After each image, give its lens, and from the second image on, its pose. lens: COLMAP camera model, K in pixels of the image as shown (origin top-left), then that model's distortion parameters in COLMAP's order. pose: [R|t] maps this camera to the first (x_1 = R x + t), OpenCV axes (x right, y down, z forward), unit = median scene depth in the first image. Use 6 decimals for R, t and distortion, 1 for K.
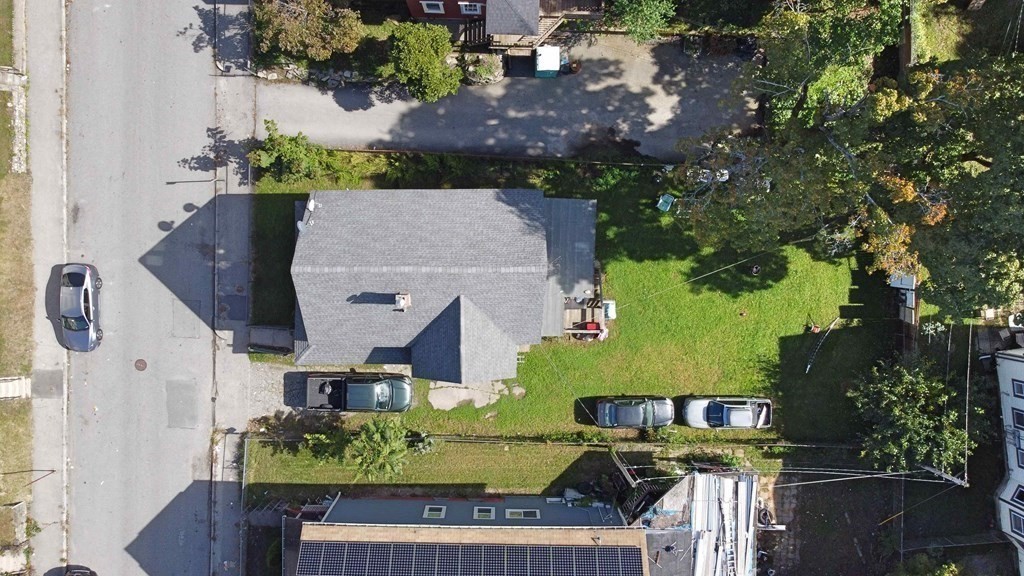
lens RADIAL K [[778.9, 0, 507.3], [0, 778.9, 283.4], [0, 0, 1]] dist [-0.005458, -0.003548]
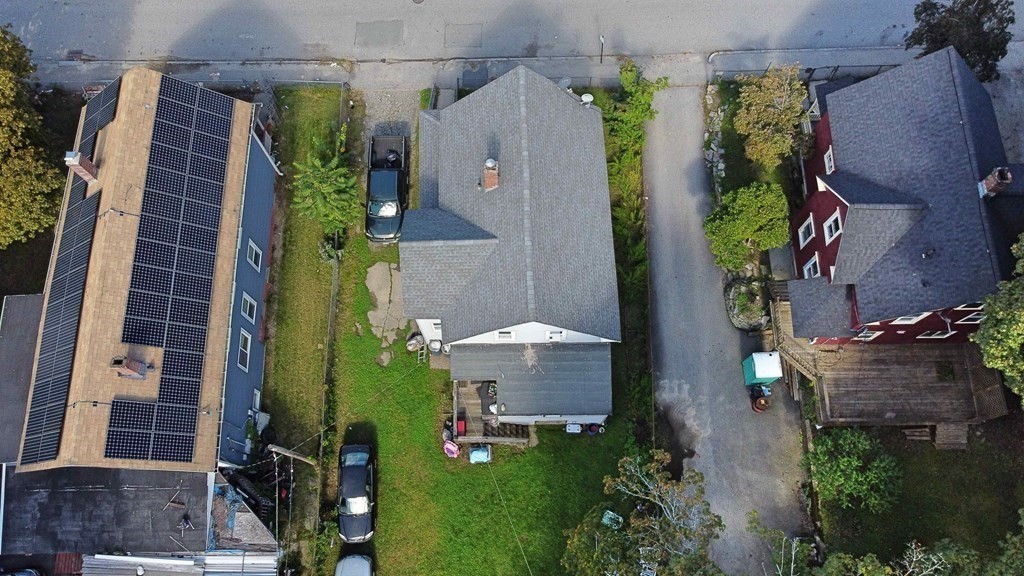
lens RADIAL K [[778.9, 0, 507.3], [0, 778.9, 283.4], [0, 0, 1]] dist [-0.005458, -0.003548]
pose [[0.031296, 0.943919, -0.328691, 0.235707], [-0.999166, 0.020917, -0.035066, 0.031210], [-0.026224, 0.329514, 0.943786, 0.144771]]
